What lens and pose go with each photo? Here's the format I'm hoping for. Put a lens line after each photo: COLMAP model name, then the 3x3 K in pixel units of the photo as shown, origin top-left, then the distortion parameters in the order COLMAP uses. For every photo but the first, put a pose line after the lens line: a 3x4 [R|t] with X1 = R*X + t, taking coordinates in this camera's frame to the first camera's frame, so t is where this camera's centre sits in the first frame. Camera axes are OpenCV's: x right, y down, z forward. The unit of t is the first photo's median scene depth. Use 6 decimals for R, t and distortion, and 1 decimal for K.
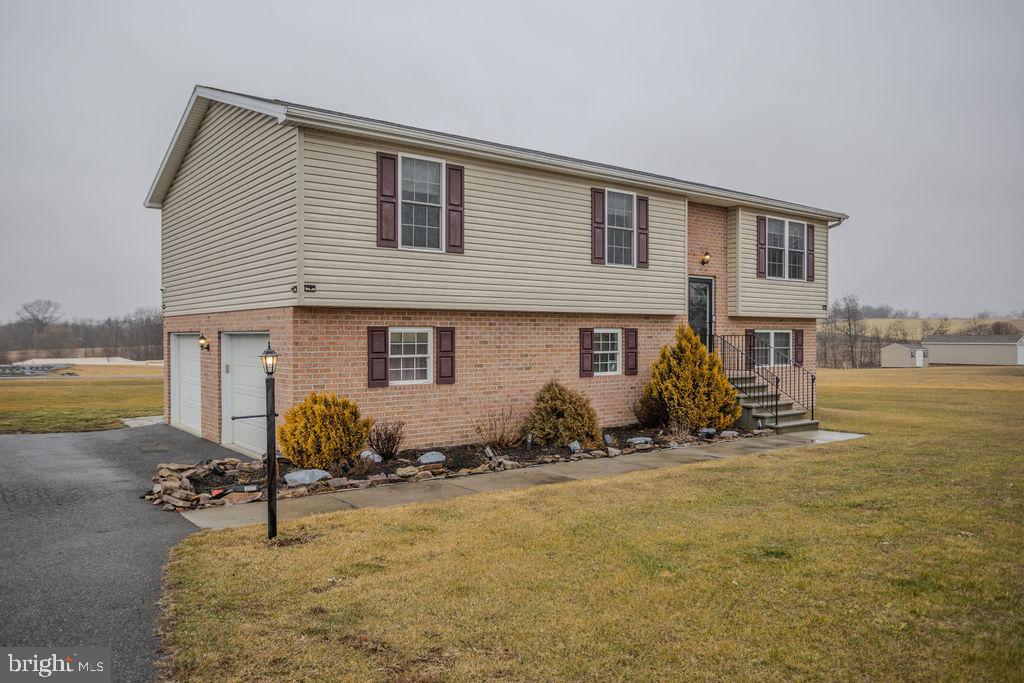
lens RADIAL K [[728.5, 0, 512.0], [0, 728.5, 341.5], [0, 0, 1]] dist [-0.000280, 0.001609]
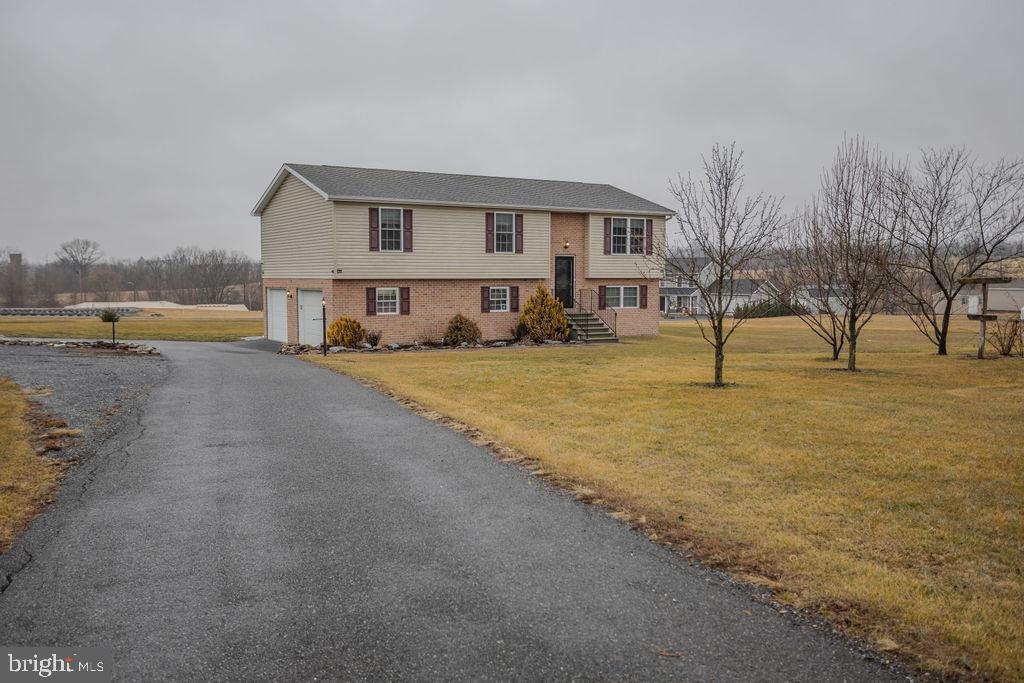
lens RADIAL K [[911.7, 0, 512.0], [0, 911.7, 341.5], [0, 0, 1]] dist [-0.001604, -0.000932]
pose [[0.993965, 0.007973, -0.109410, 0.434270], [-0.000899, 0.997914, 0.064549, -0.028884], [0.109697, -0.064061, 0.991899, -1.352140]]
